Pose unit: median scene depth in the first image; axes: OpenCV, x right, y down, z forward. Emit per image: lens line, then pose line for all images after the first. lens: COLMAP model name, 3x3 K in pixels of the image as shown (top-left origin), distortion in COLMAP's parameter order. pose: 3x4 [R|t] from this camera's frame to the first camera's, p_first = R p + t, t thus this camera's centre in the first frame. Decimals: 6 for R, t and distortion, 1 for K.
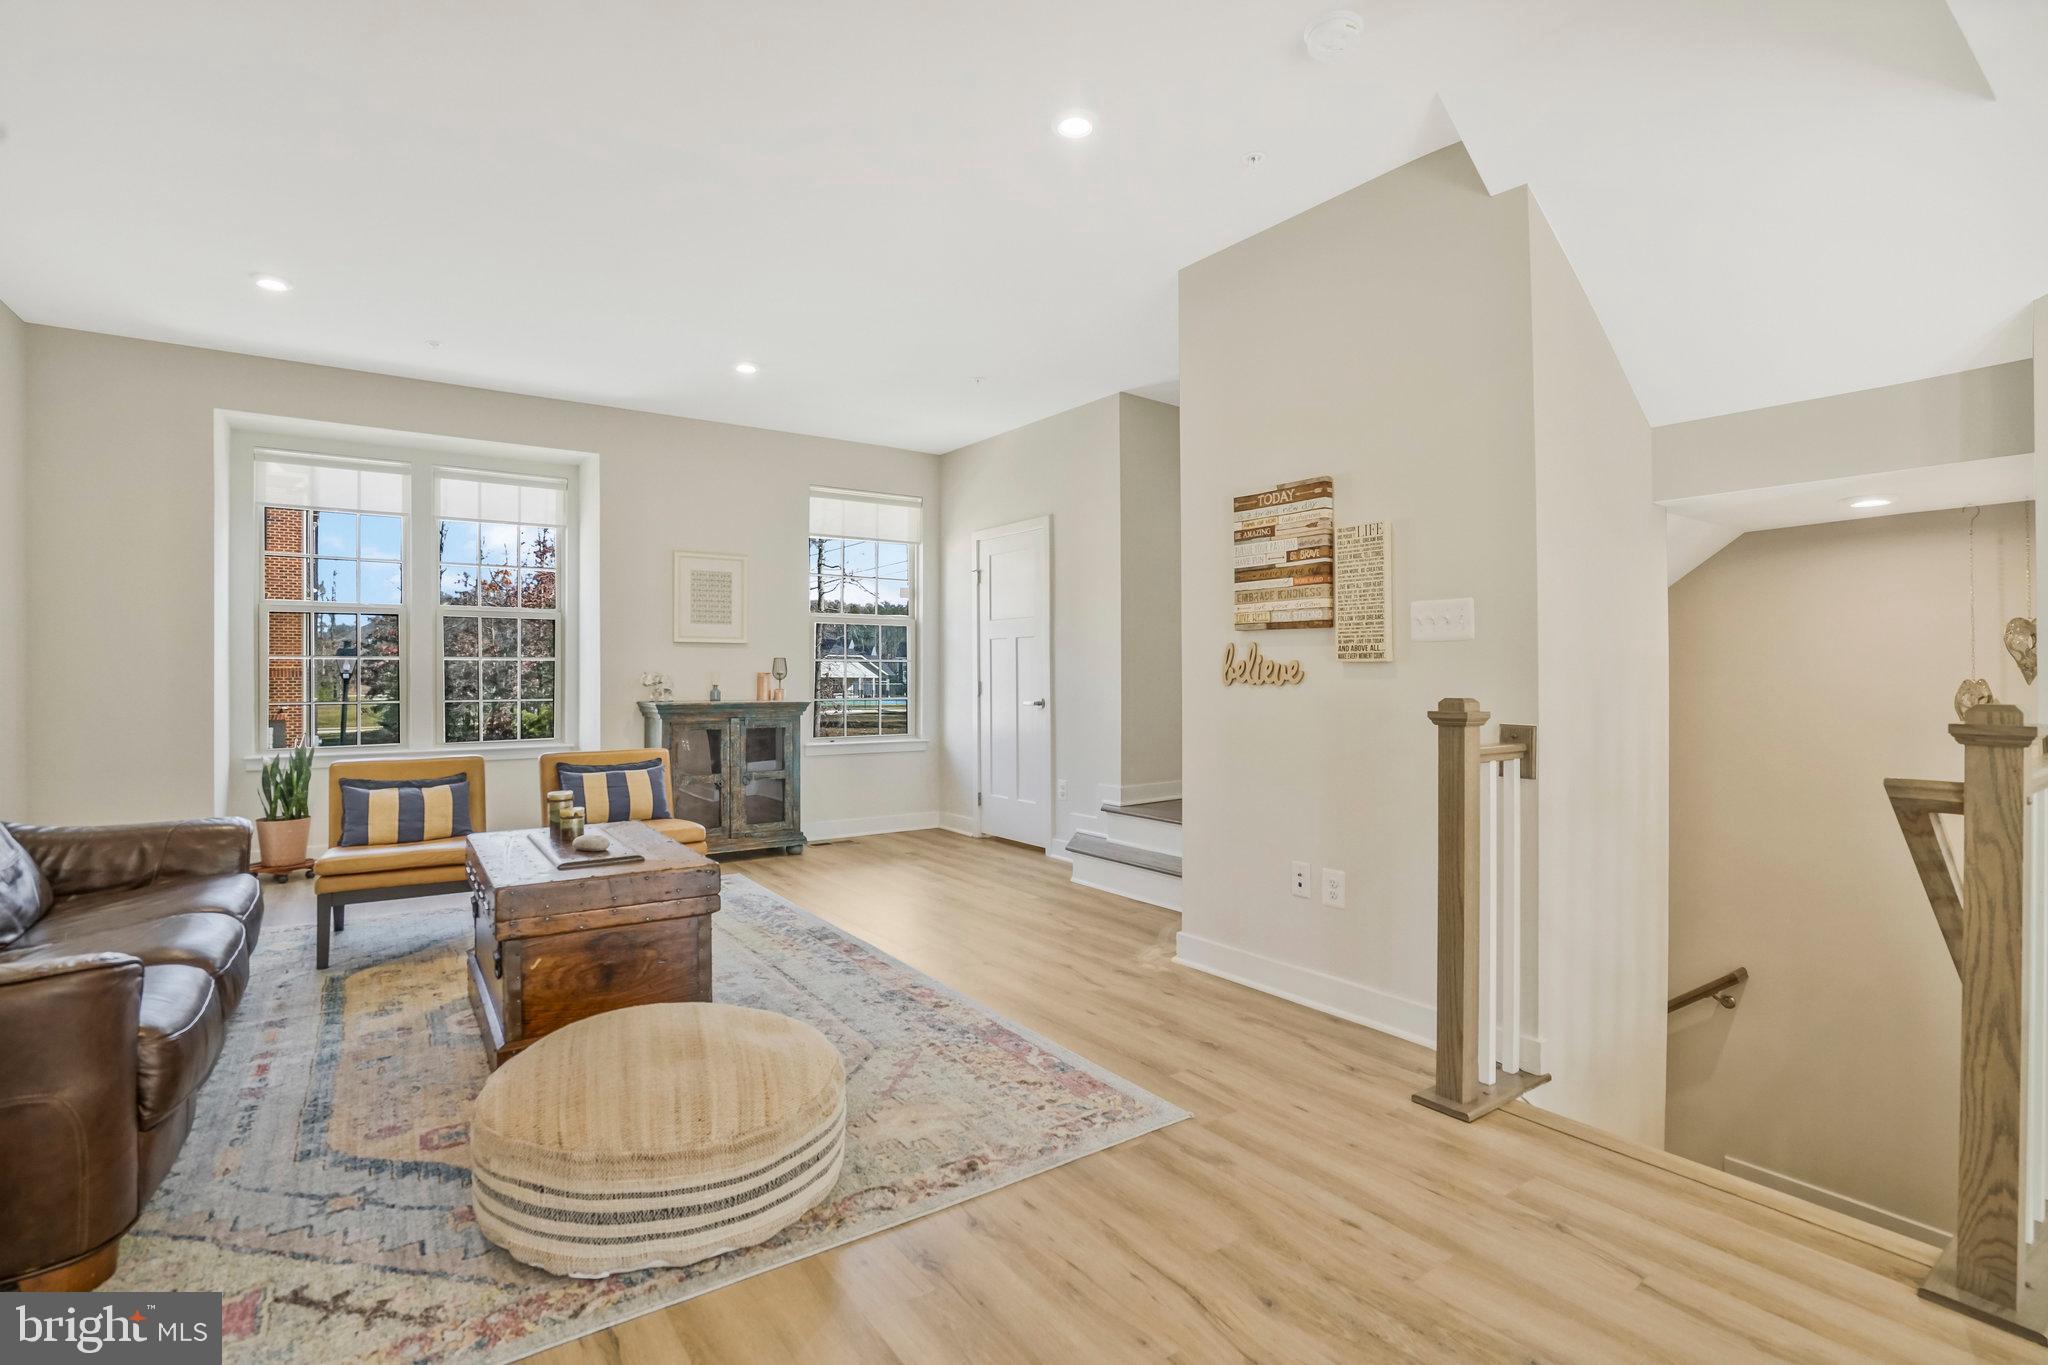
lens RADIAL K [[955.4, 0, 1031.3], [0, 955.4, 674.3], [0, 0, 1]] dist [-0.031011, 0.001340]
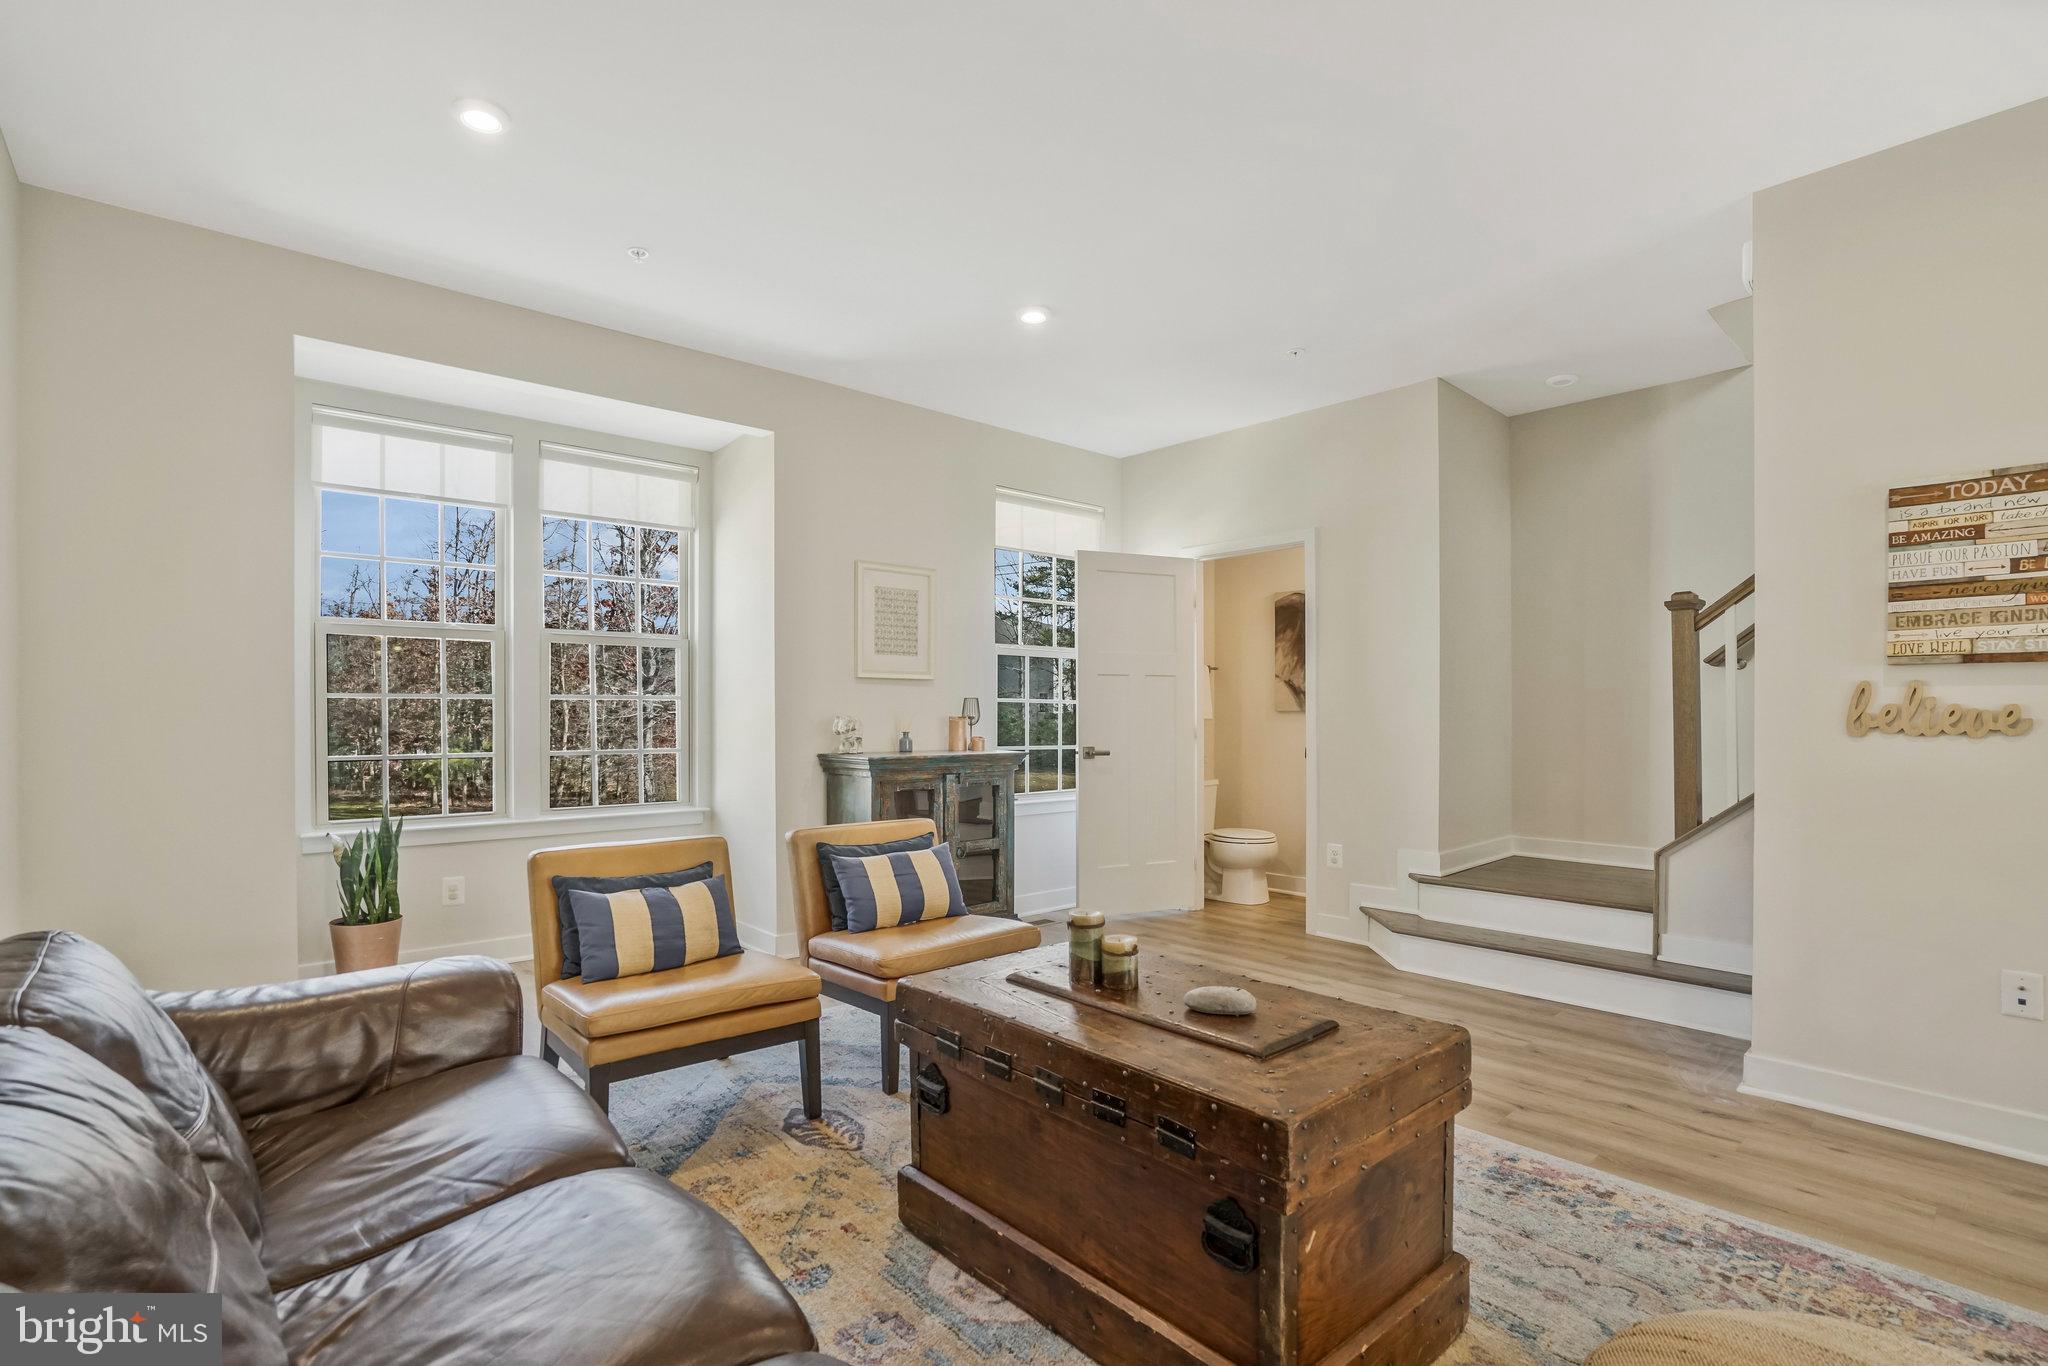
lens RADIAL K [[968.1, 0, 1027.9], [0, 968.1, 723.3], [0, 0, 1]] dist [-0.059438, 0.026521]
pose [[0.994000, -0.001273, 0.109375, -0.558540], [0.000308, 0.999961, 0.008835, -0.005755], [-0.109382, -0.008749, 0.993961, 0.336202]]
